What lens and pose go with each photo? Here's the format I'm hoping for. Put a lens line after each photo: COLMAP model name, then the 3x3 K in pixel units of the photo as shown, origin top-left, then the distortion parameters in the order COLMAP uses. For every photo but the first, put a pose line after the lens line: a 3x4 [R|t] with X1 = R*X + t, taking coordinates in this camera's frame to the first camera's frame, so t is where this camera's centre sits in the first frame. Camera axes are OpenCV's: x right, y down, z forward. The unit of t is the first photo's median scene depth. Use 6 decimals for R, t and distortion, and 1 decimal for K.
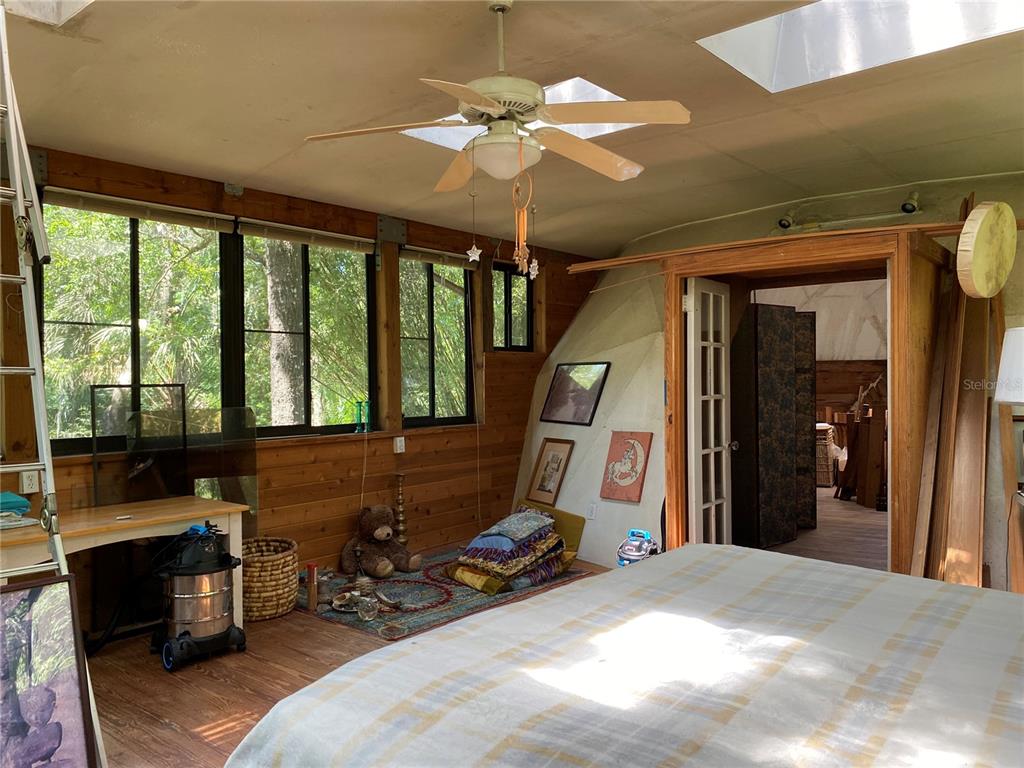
lens RADIAL K [[782.4, 0, 512.0], [0, 782.4, 384.0], [0, 0, 1]] dist [0.027898, -0.049134]
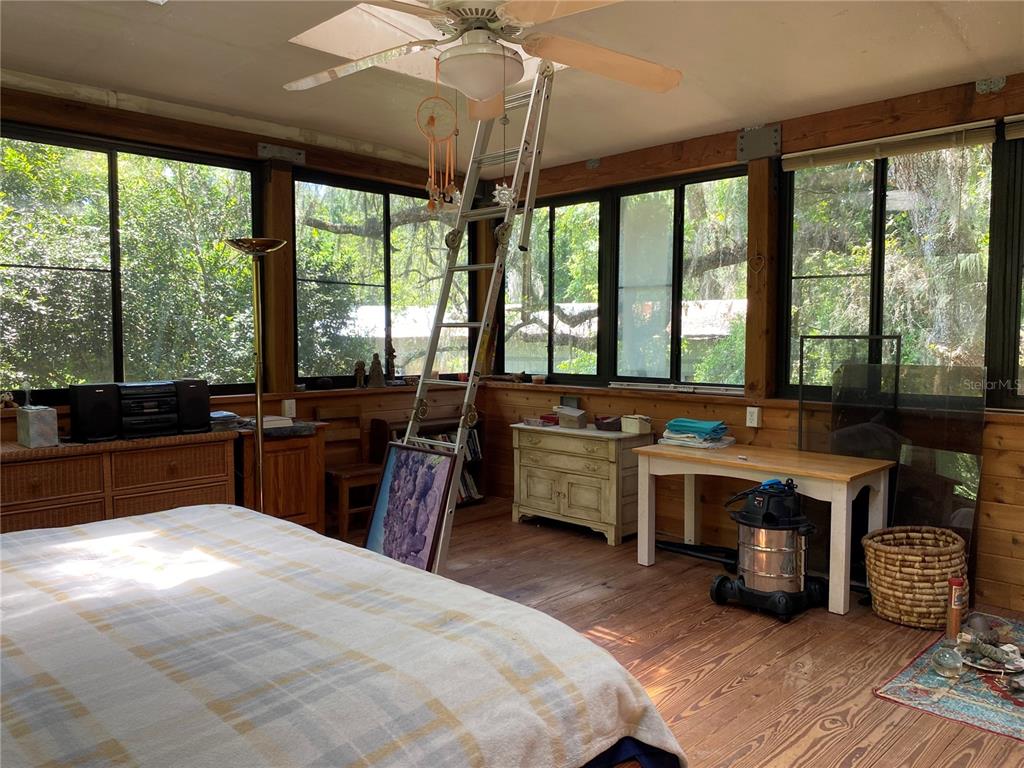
lens RADIAL K [[782.4, 0, 512.0], [0, 782.4, 384.0], [0, 0, 1]] dist [0.027898, -0.049134]
pose [[-0.076828, 0.074392, -0.994265, 0.593876], [-0.004794, 0.997174, 0.074980, -0.012124], [0.997033, 0.010527, -0.076254, 0.746664]]
